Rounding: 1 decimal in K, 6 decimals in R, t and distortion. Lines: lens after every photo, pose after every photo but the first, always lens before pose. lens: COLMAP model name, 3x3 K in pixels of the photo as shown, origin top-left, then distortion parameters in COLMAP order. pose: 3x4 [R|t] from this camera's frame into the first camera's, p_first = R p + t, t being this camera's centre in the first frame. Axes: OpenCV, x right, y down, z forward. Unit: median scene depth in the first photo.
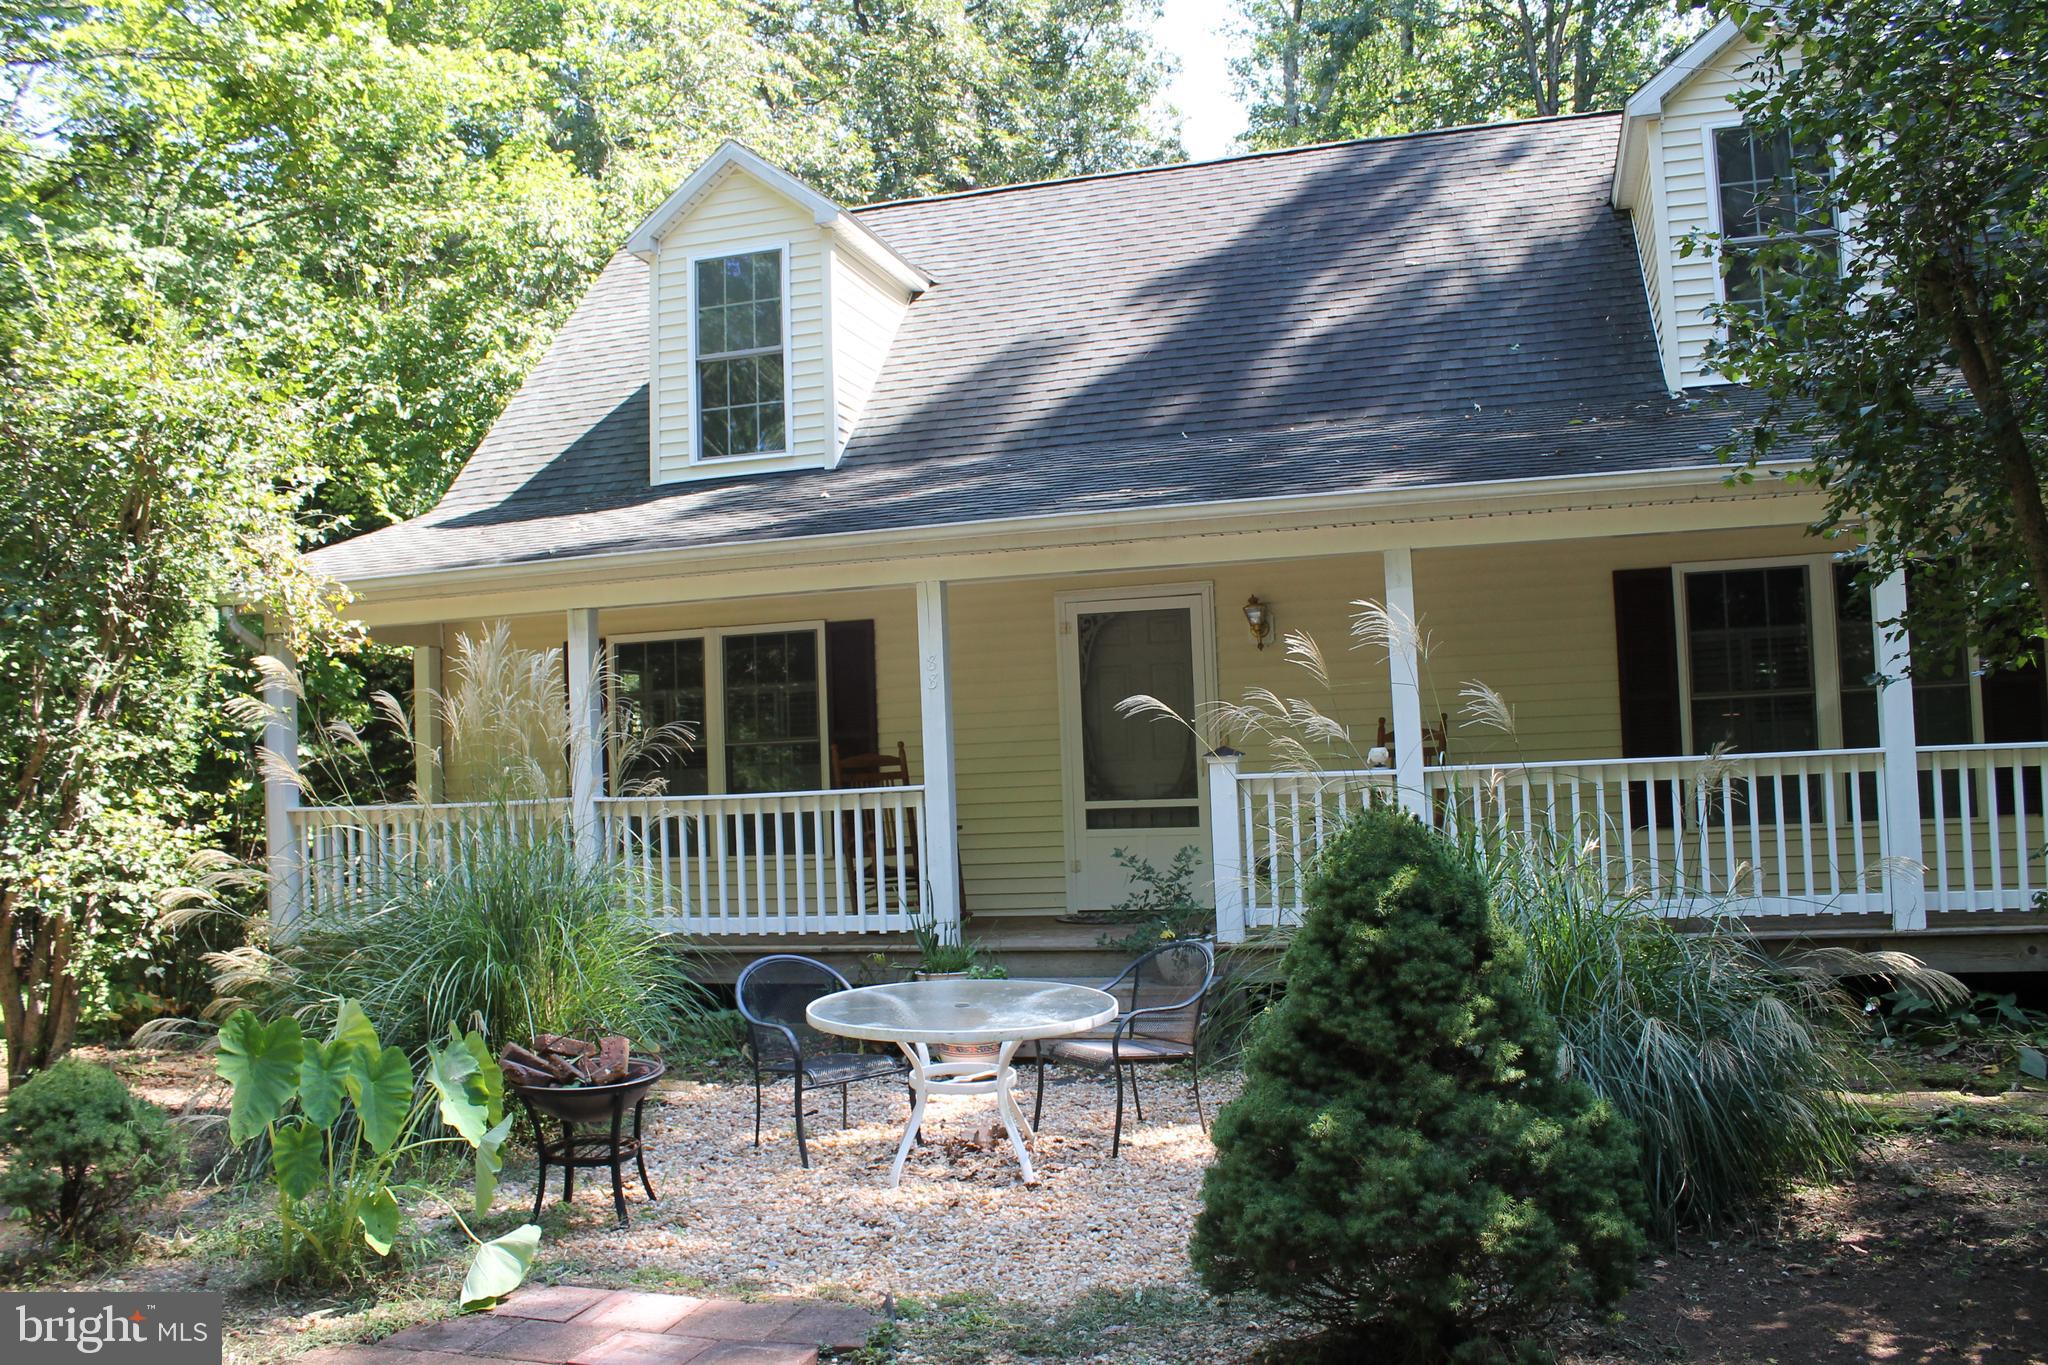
lens RADIAL K [[1712.2, 0, 1024.0], [0, 1712.2, 682.5], [0, 0, 1]] dist [-0.169351, 0.151336]
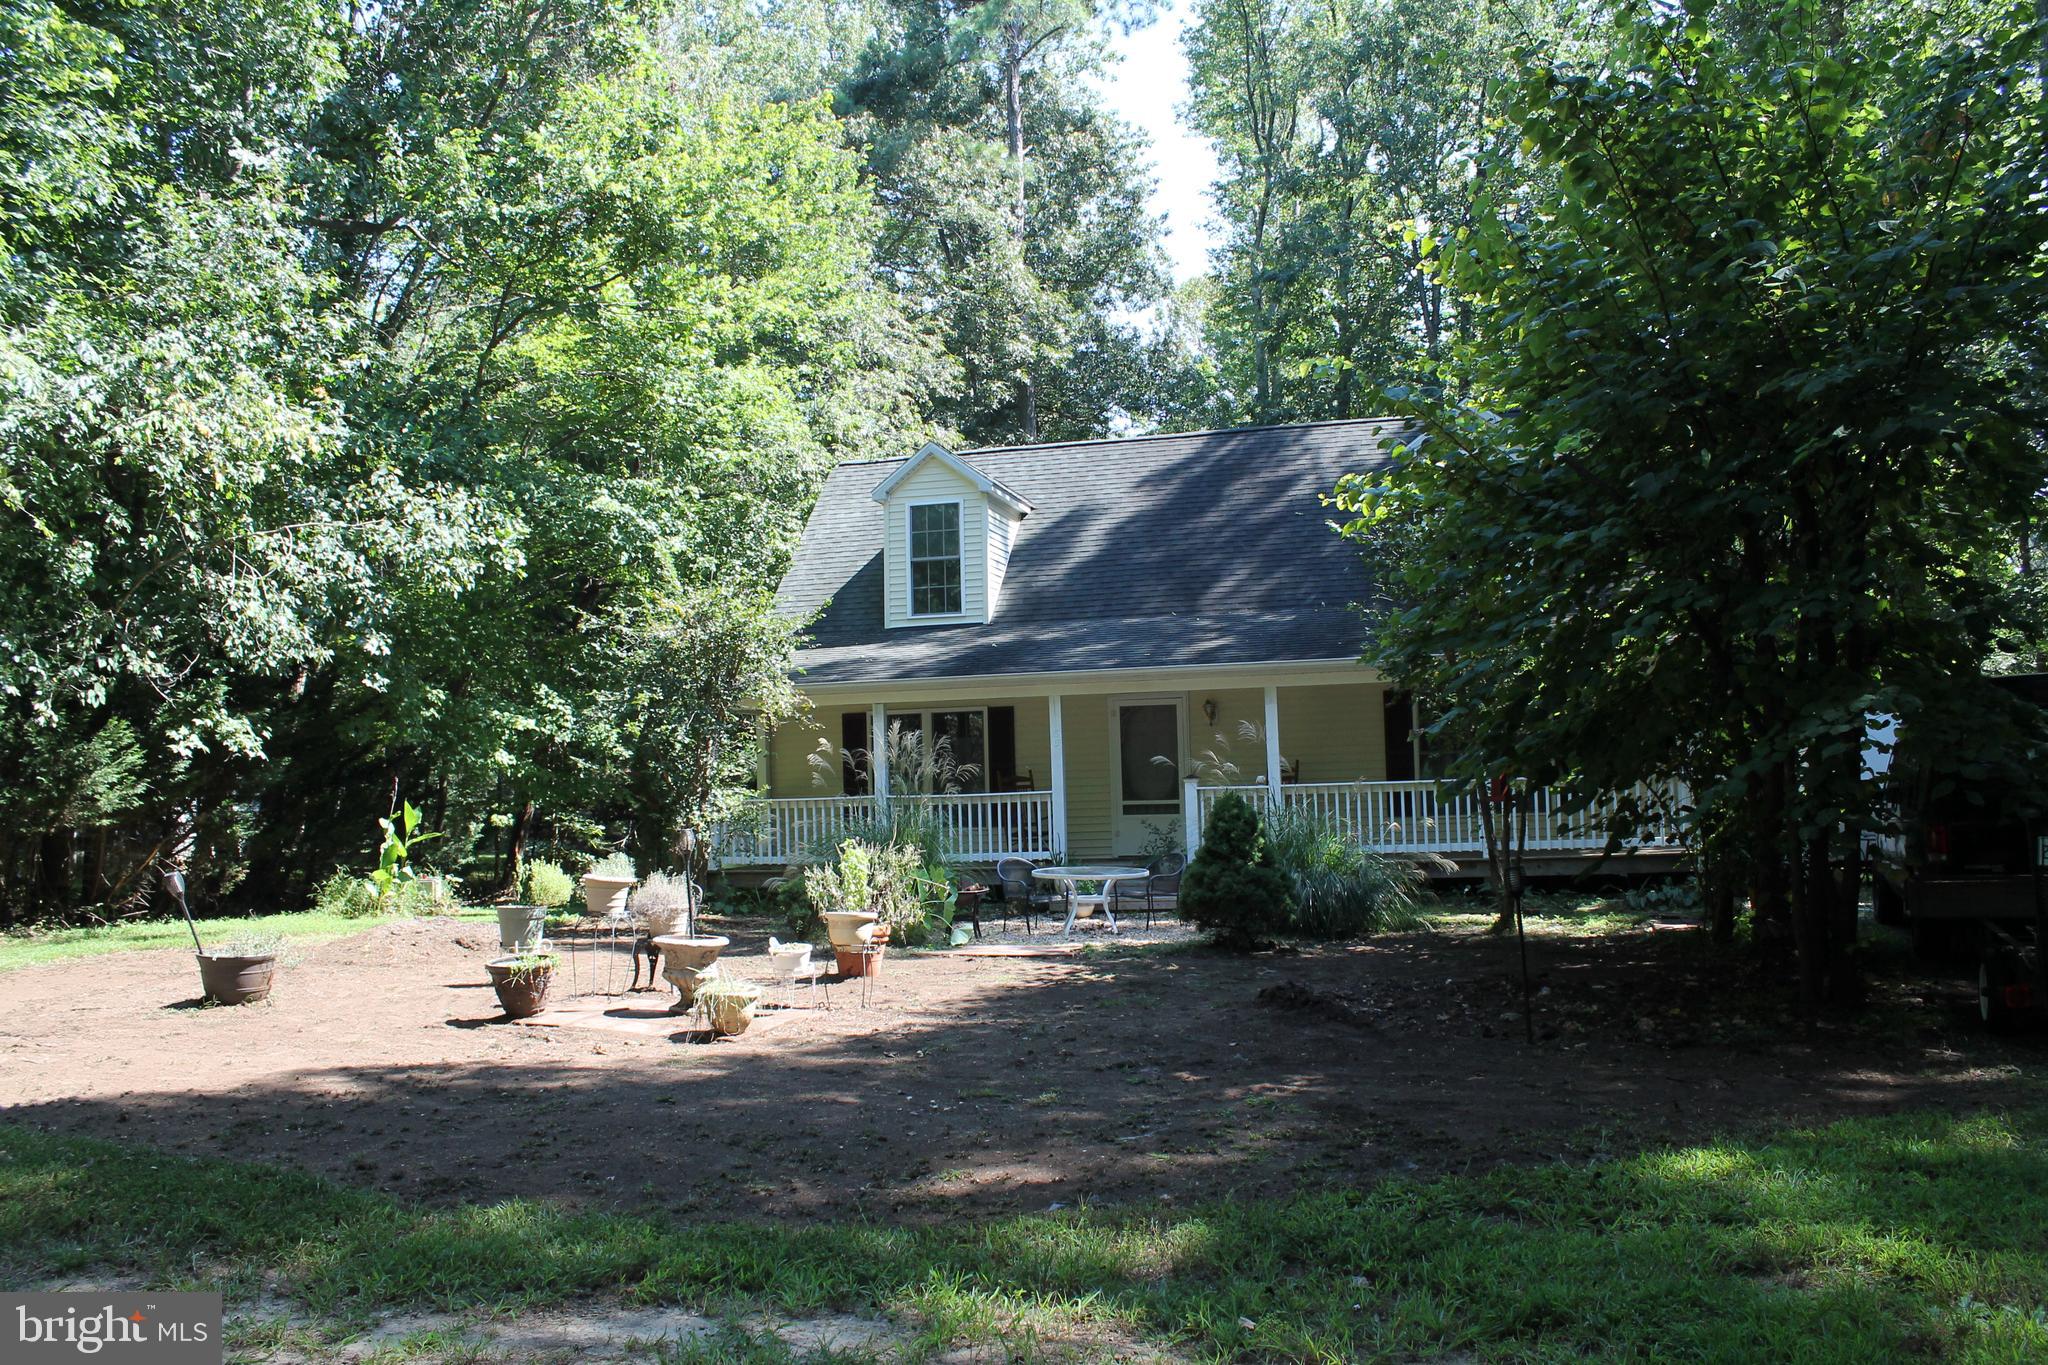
lens RADIAL K [[1712.2, 0, 1024.0], [0, 1712.2, 682.5], [0, 0, 1]] dist [-0.169351, 0.151336]
pose [[0.999901, 0.007927, 0.011608, -0.107741], [-0.007890, 0.999963, -0.003281, -0.062754], [-0.011634, 0.003189, 0.999927, -1.033135]]
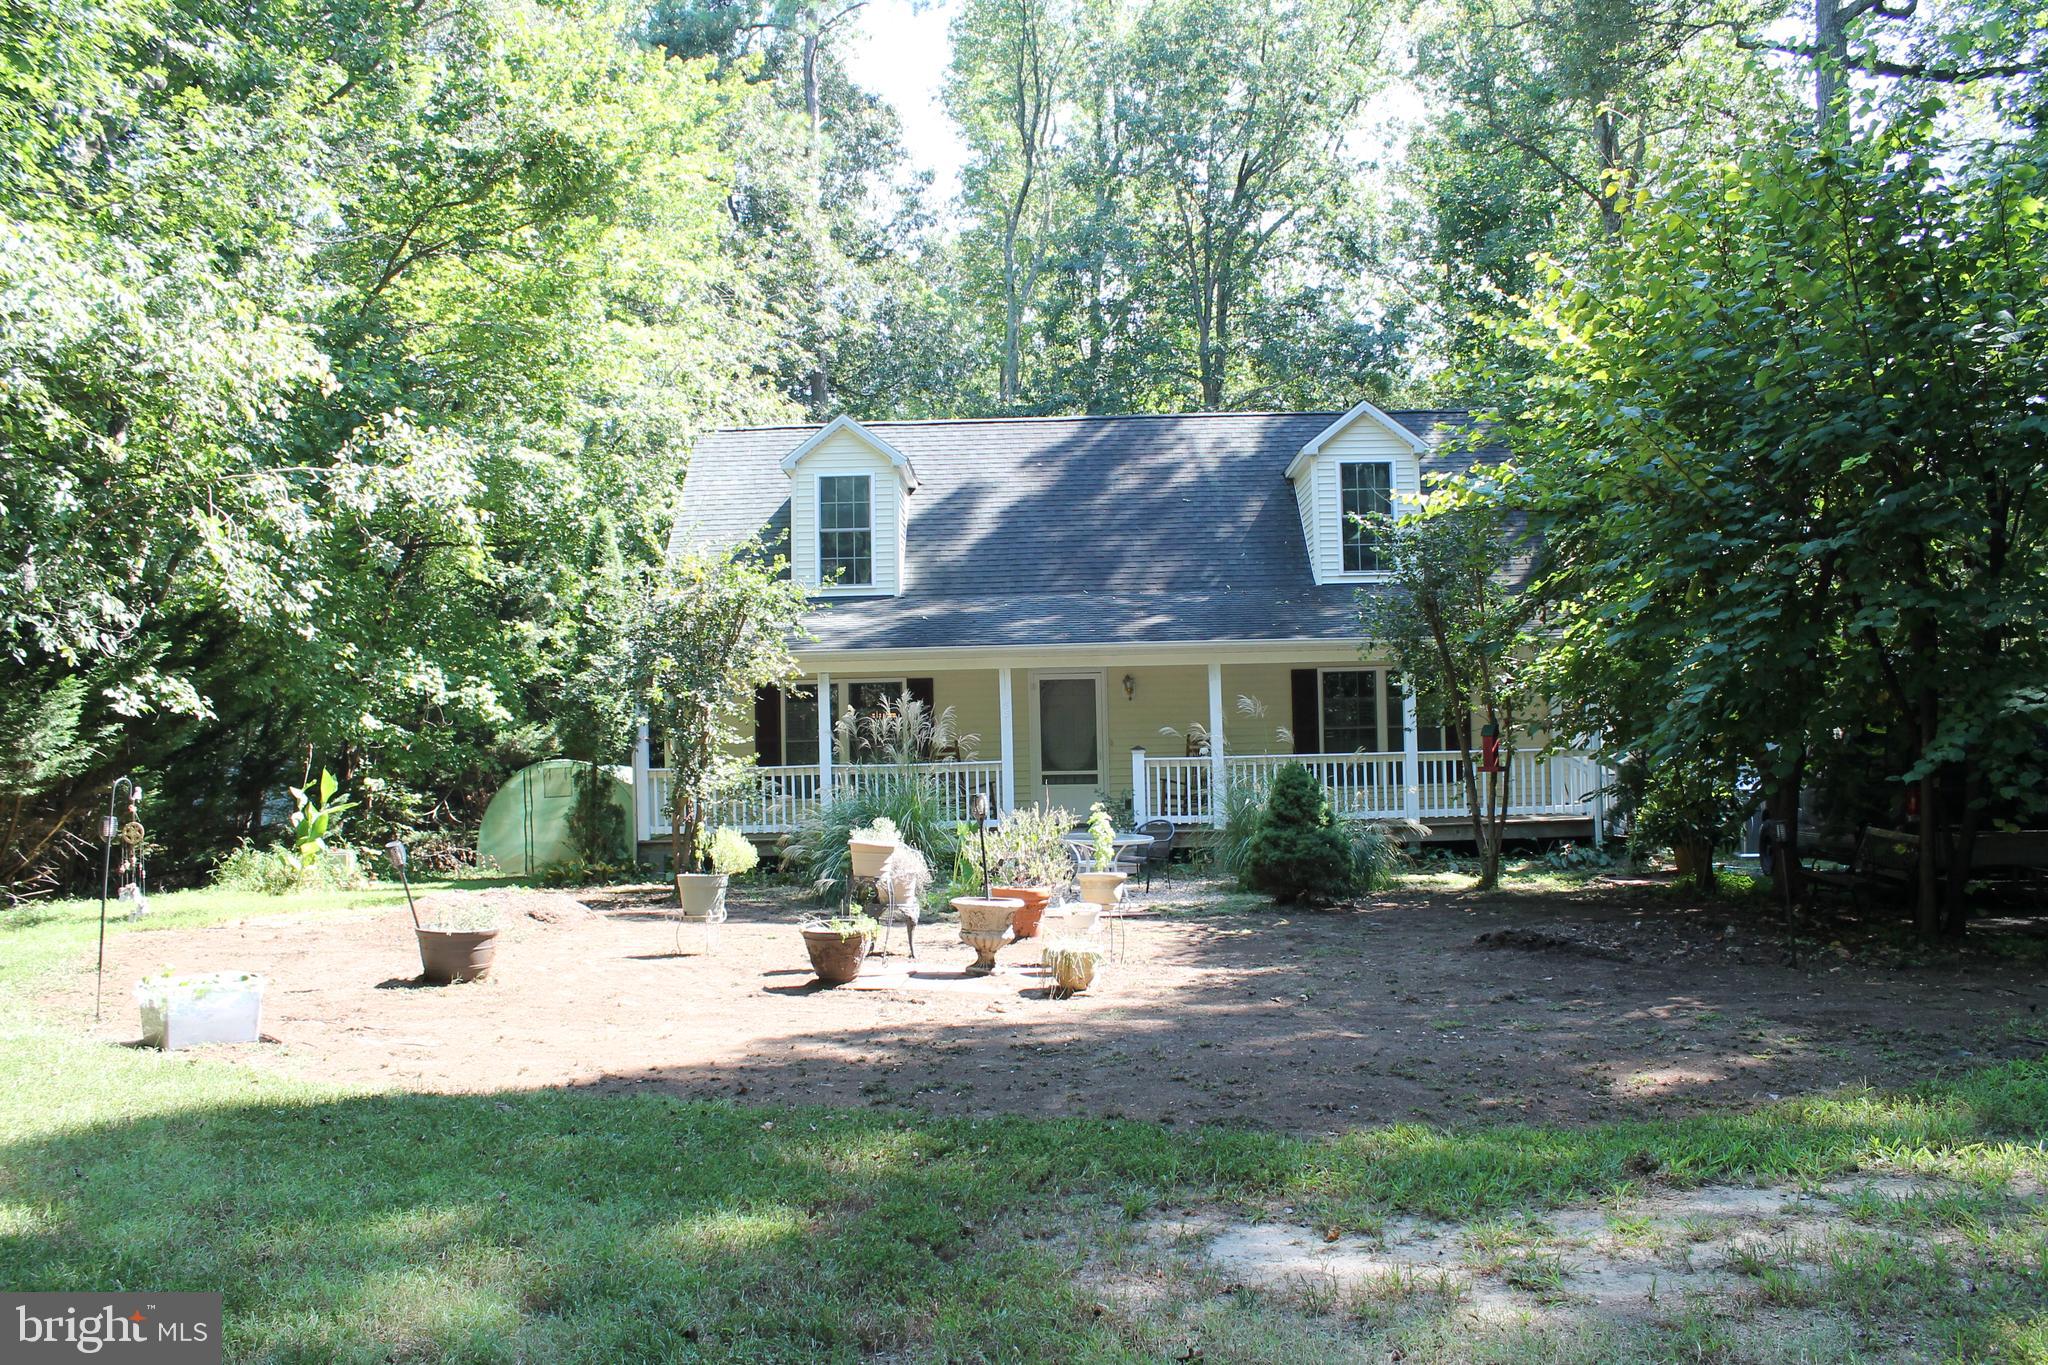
lens RADIAL K [[1712.2, 0, 1024.0], [0, 1712.2, 682.5], [0, 0, 1]] dist [-0.169351, 0.151336]
pose [[0.964117, 0.024762, 0.264319, -0.554482], [-0.027218, 0.999614, 0.005633, -0.049899], [-0.264078, -0.012625, 0.964419, -1.022576]]
